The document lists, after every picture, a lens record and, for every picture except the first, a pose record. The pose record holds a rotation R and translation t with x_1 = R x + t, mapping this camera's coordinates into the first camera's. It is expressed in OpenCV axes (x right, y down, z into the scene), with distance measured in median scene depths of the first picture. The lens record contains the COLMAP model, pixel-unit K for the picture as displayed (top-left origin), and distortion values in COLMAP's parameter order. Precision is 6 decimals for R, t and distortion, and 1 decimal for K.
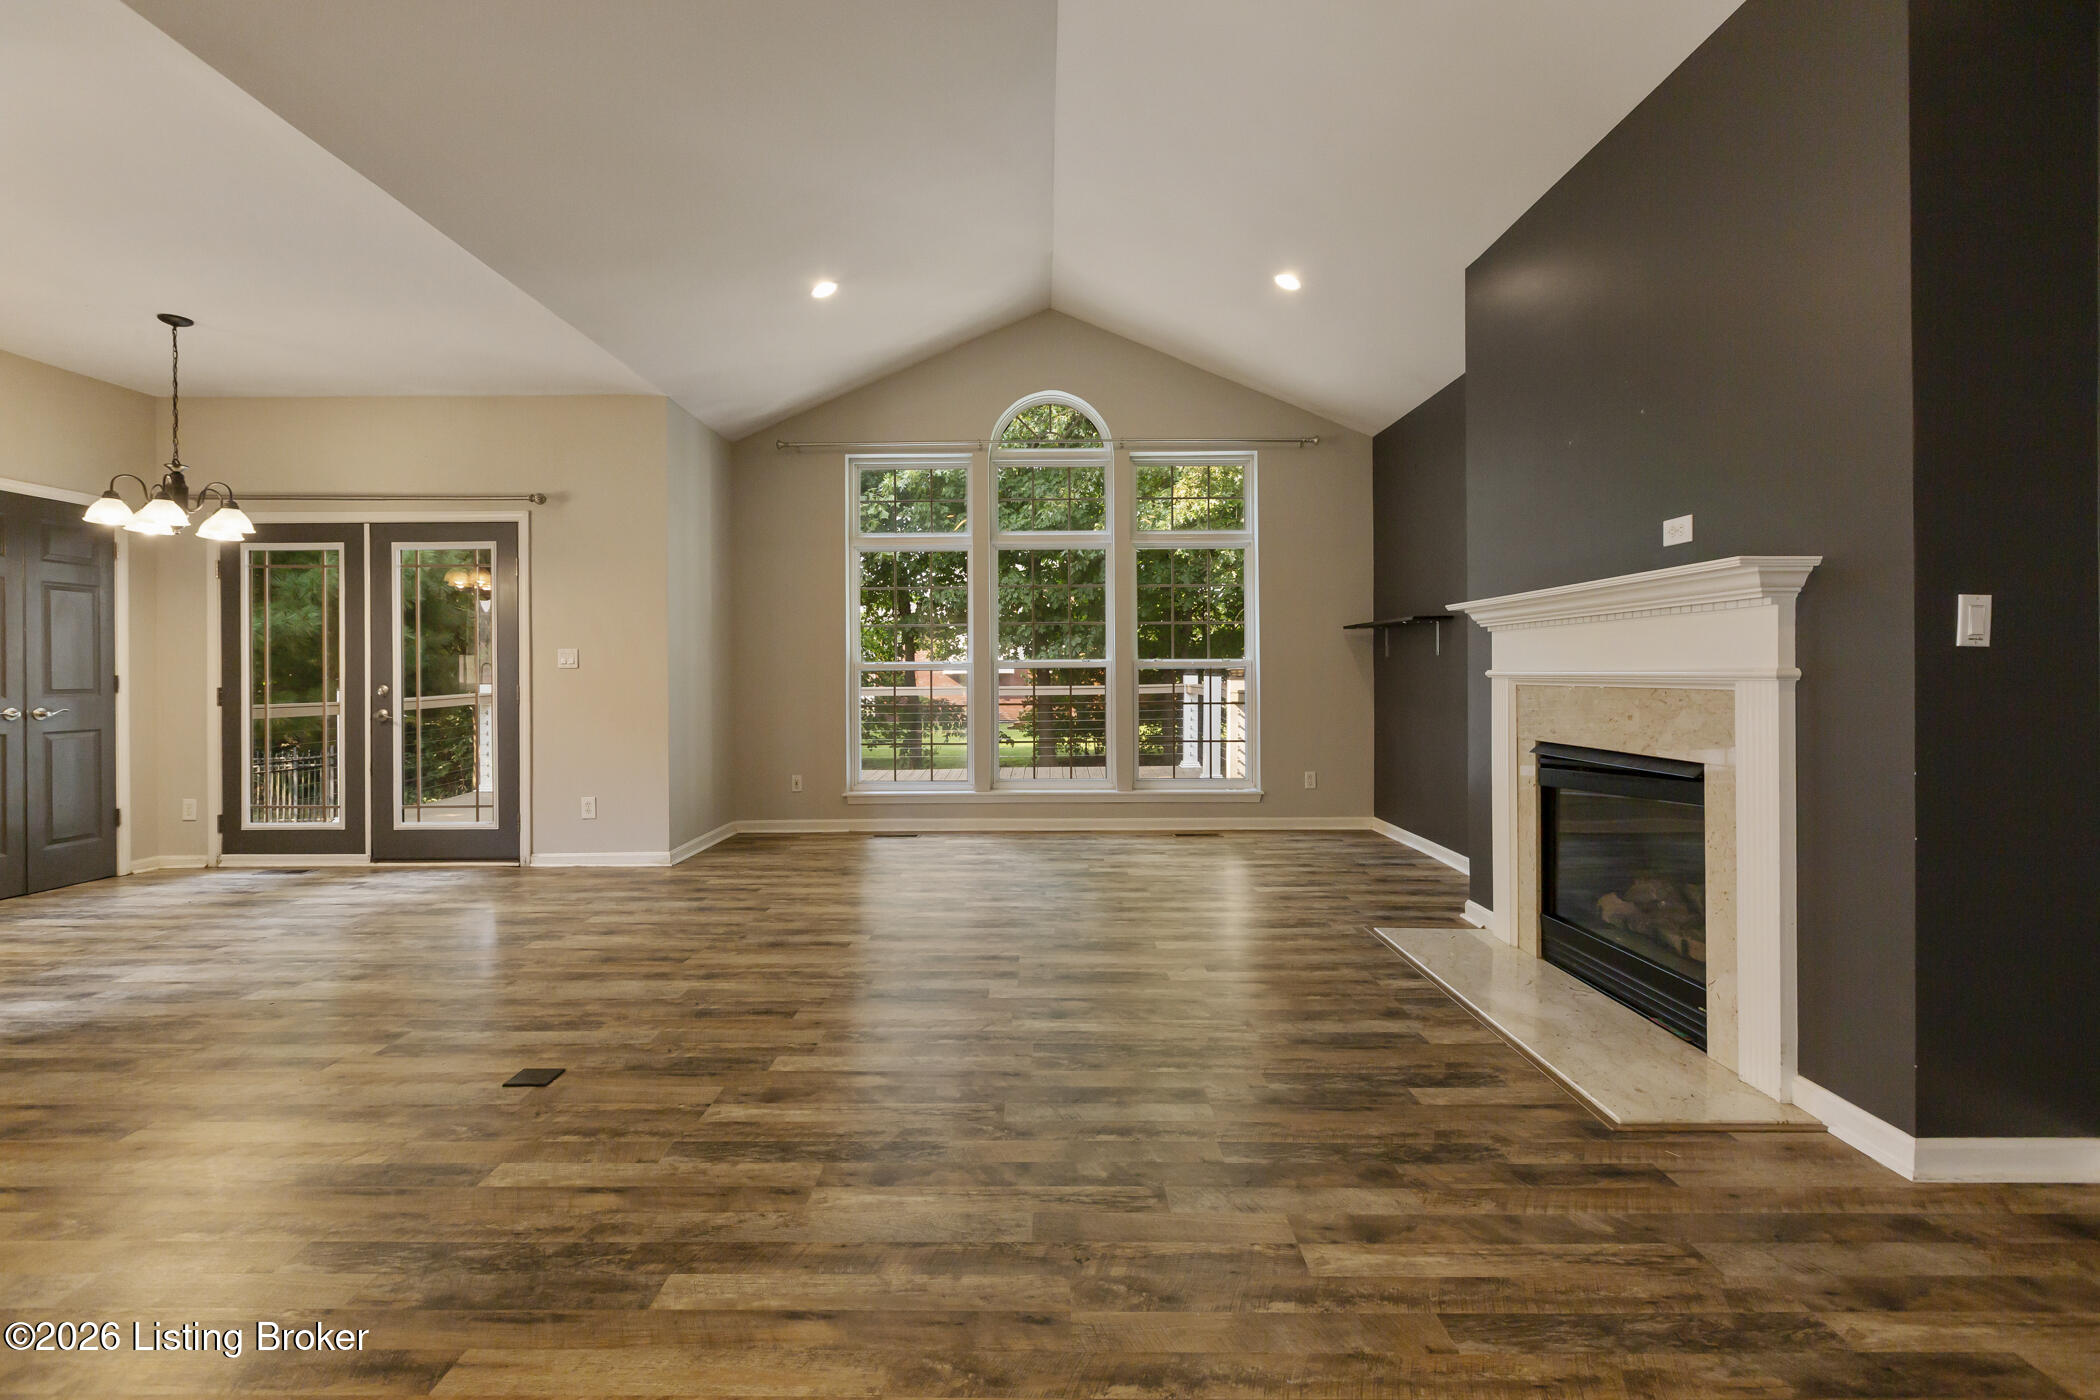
lens RADIAL K [[937.5, 0, 1044.8], [0, 937.5, 684.0], [0, 0, 1]] dist [0.002234, -0.000913]
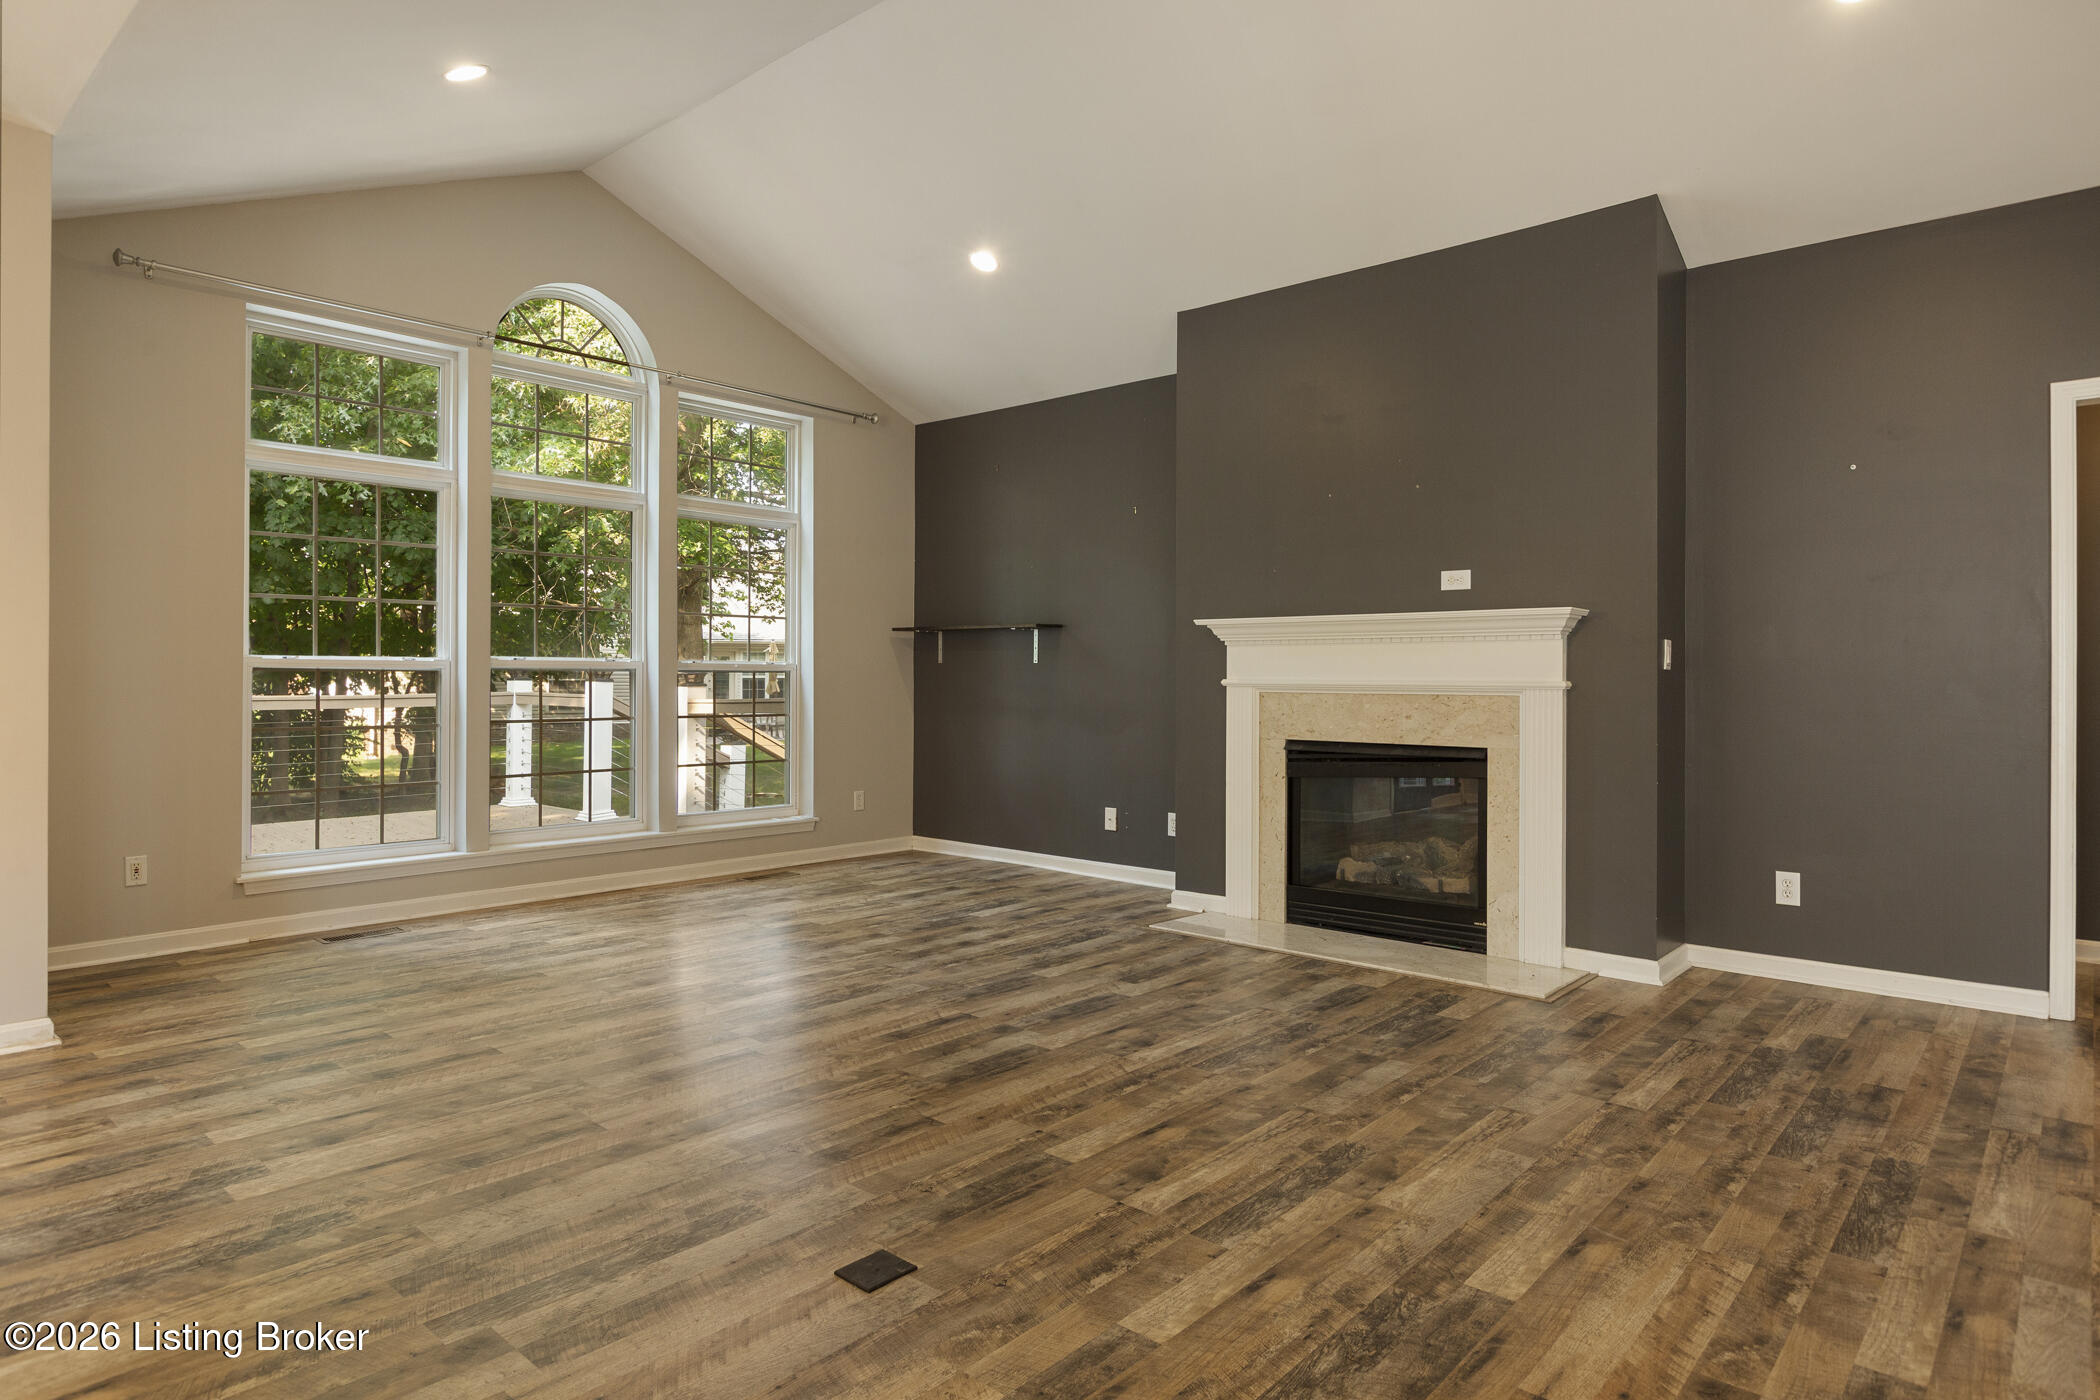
lens RADIAL K [[1184.3, 0, 1047.3], [0, 1184.3, 670.6], [0, 0, 1]] dist [-0.006830, 0.005219]
pose [[0.656384, 0.014146, 0.754294, -1.125390], [-0.000066, 0.999825, -0.018693, 0.001994], [-0.754427, 0.012220, 0.656270, 0.344210]]
